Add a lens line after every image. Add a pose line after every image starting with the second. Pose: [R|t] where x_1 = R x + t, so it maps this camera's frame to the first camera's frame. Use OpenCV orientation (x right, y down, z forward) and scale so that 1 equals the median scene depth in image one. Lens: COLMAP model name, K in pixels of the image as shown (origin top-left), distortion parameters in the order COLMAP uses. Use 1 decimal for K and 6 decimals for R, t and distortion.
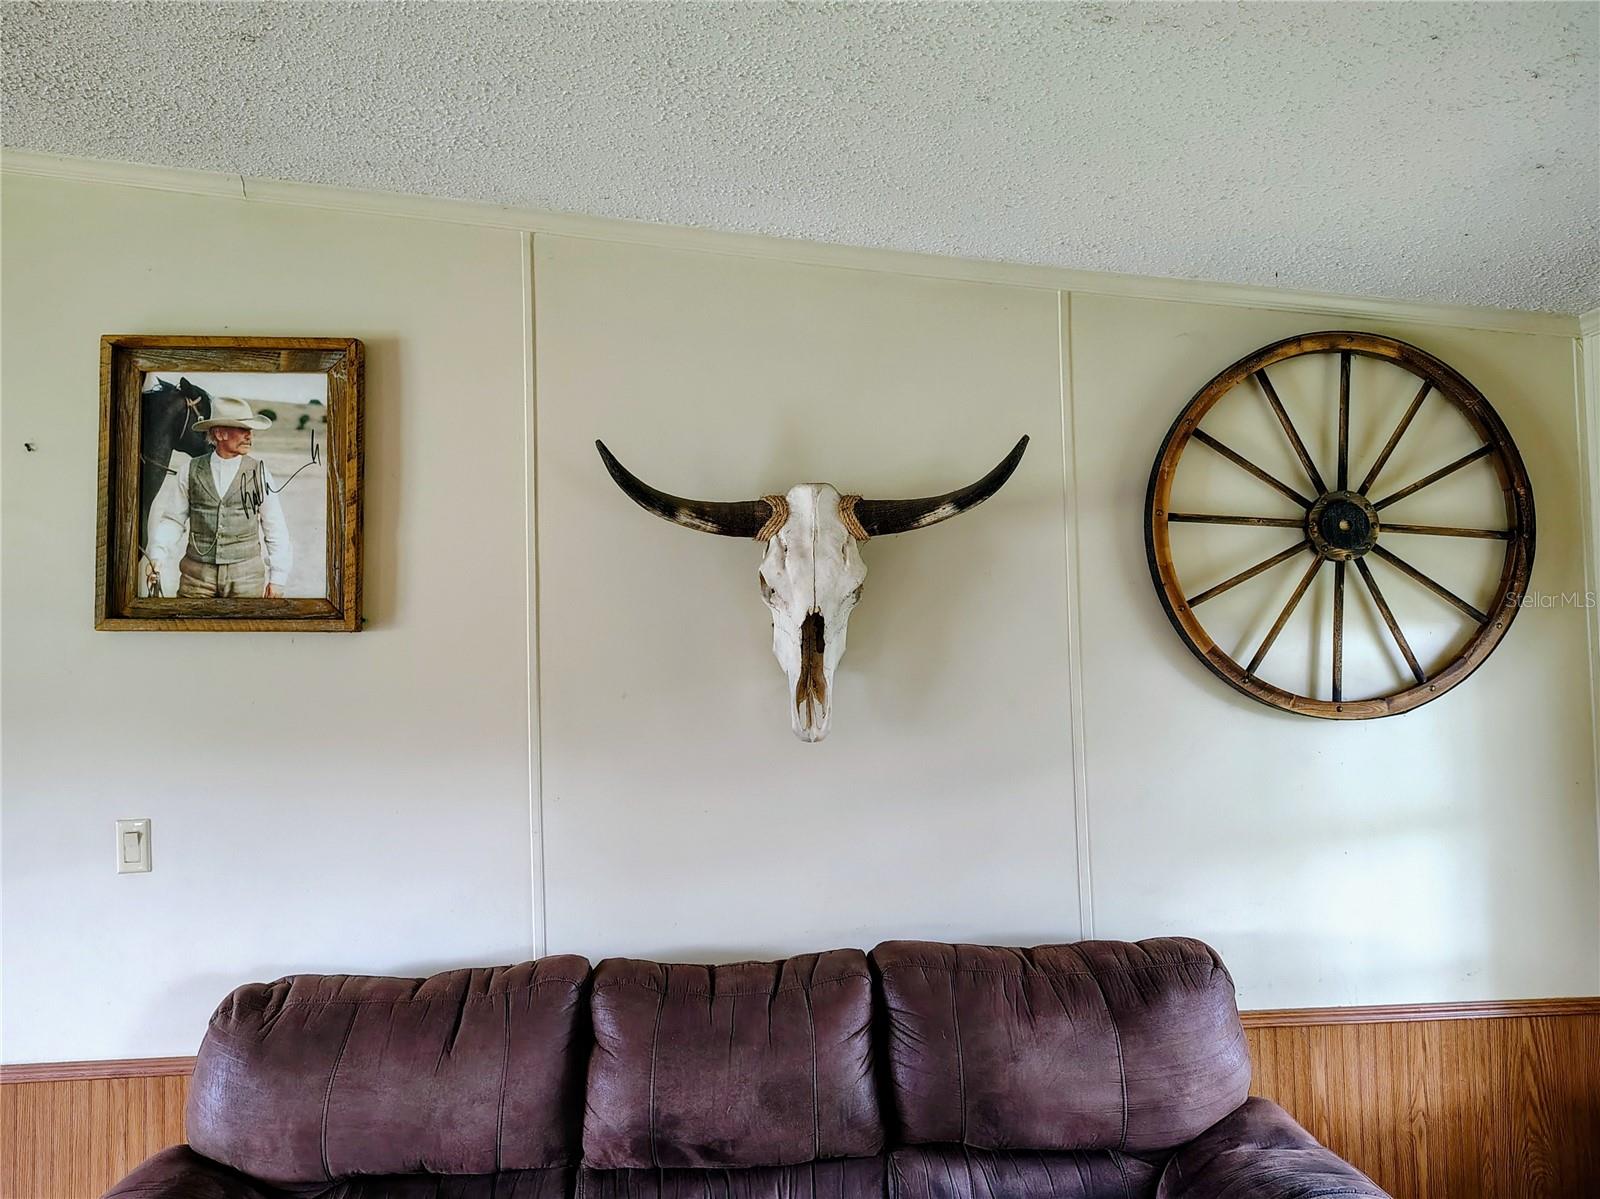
lens RADIAL K [[1168.2, 0, 800.0], [0, 1168.2, 599.5], [0, 0, 1]] dist [0.005433, -0.003860]
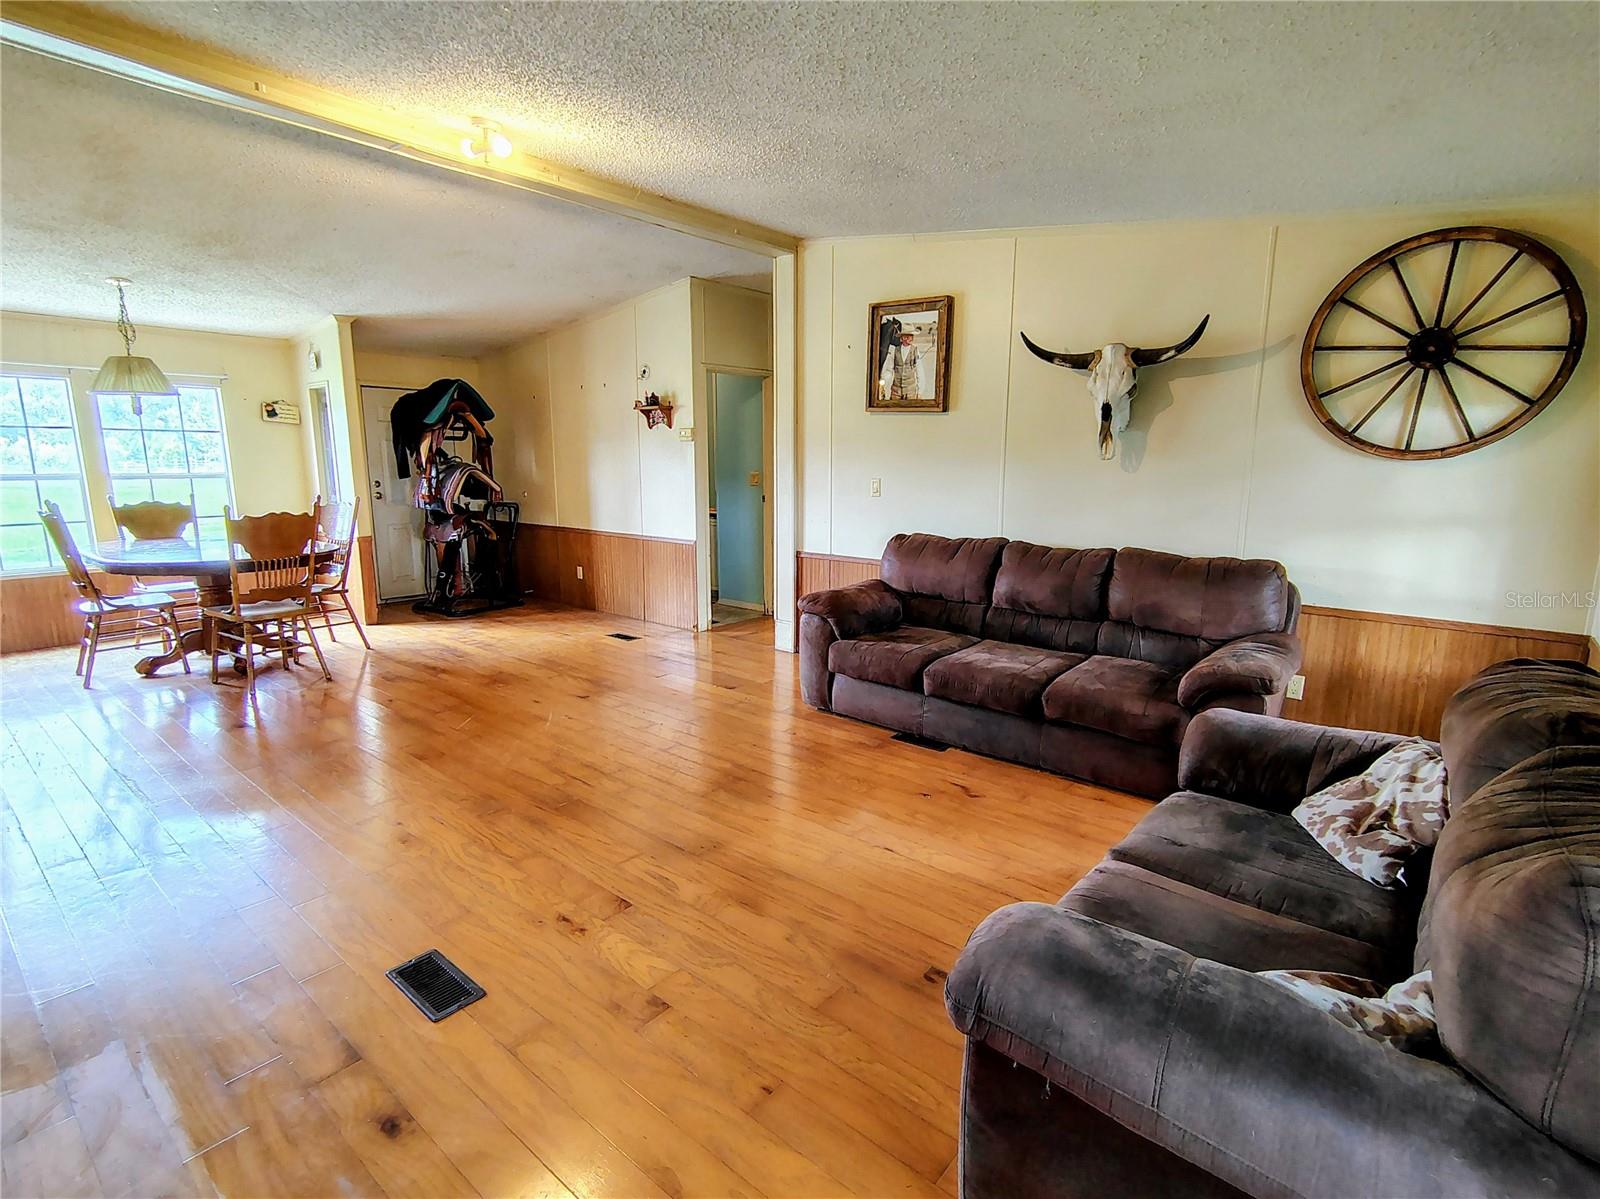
lens RADIAL K [[814.3, 0, 800.0], [0, 814.3, 599.5], [0, 0, 1]] dist [-0.002788, 0.000965]
pose [[0.724703, 0.151189, -0.672271, 0.693818], [0.010201, 0.973171, 0.229856, 0.014192], [0.688986, -0.173436, 0.703718, -0.605500]]
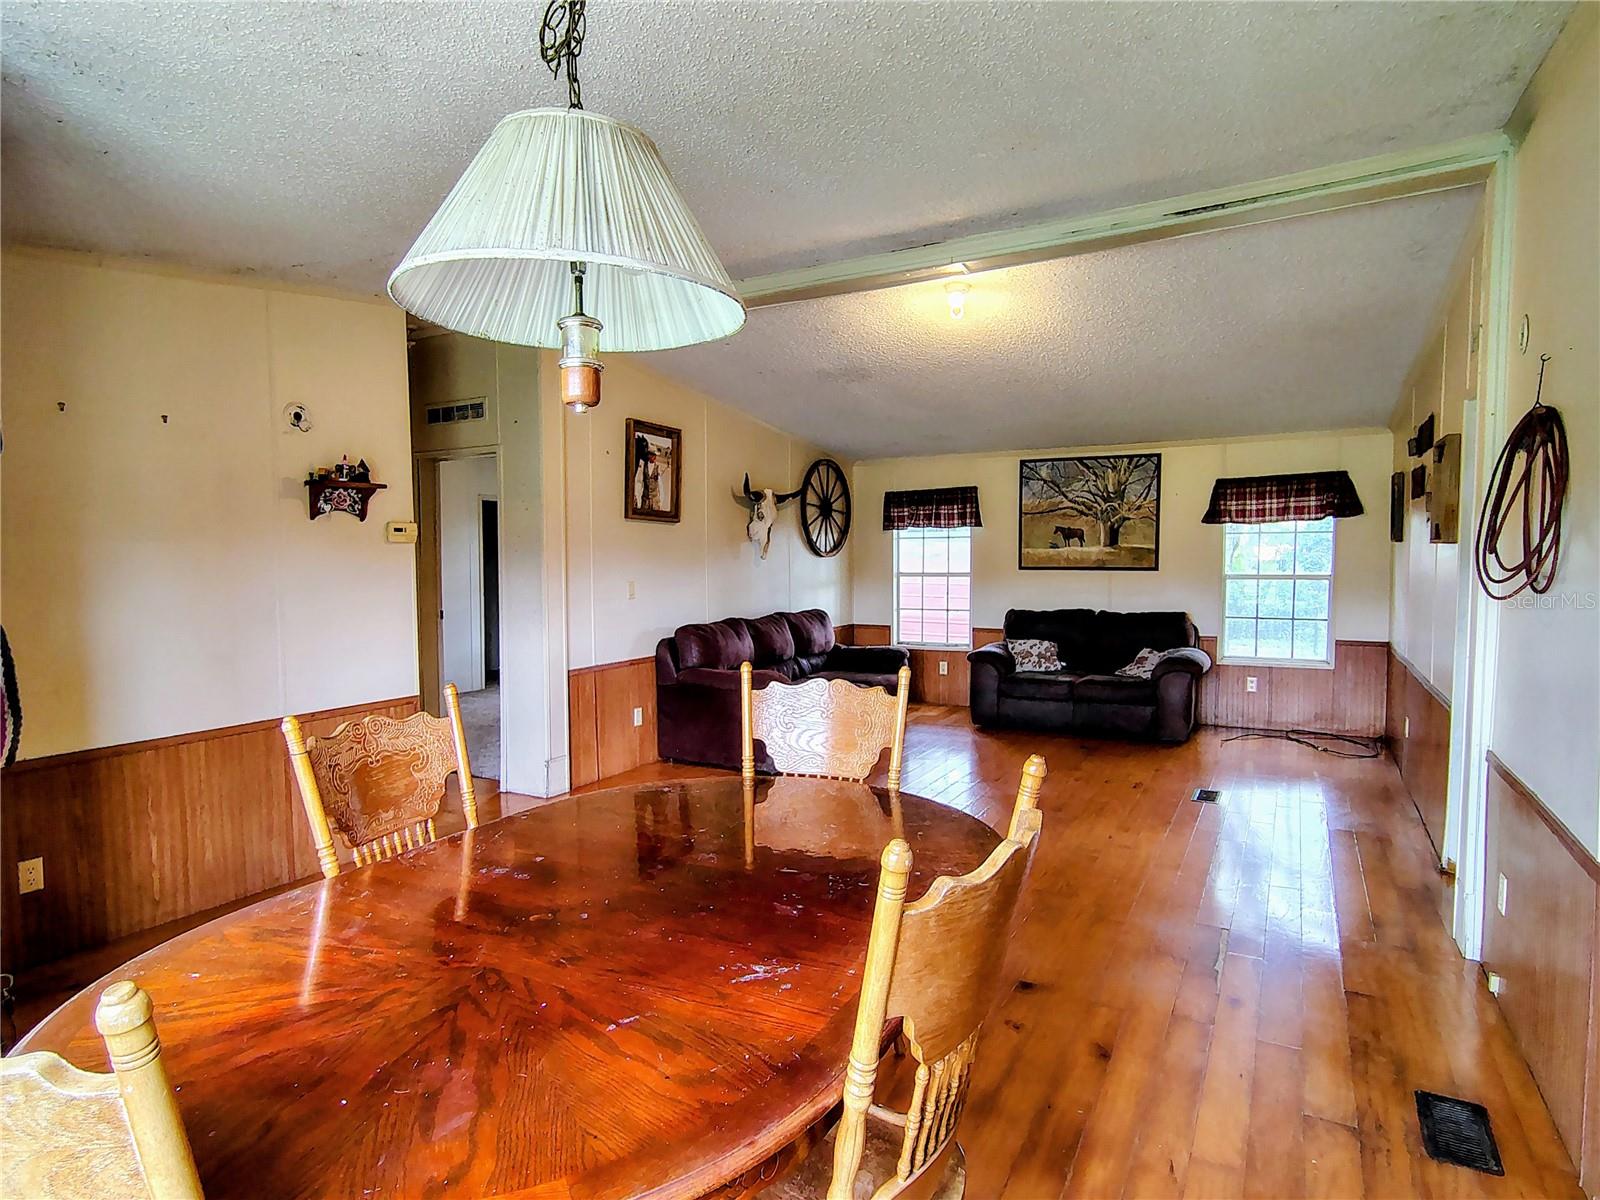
lens RADIAL K [[814.3, 0, 800.0], [0, 814.3, 600.0], [0, 0, 1]] dist [-0.002788, 0.000965]
pose [[0.554983, -0.028950, 0.831357, -2.042202], [-0.038590, 0.997422, 0.060495, 0.090764], [-0.830966, -0.065656, 0.552436, -0.513004]]
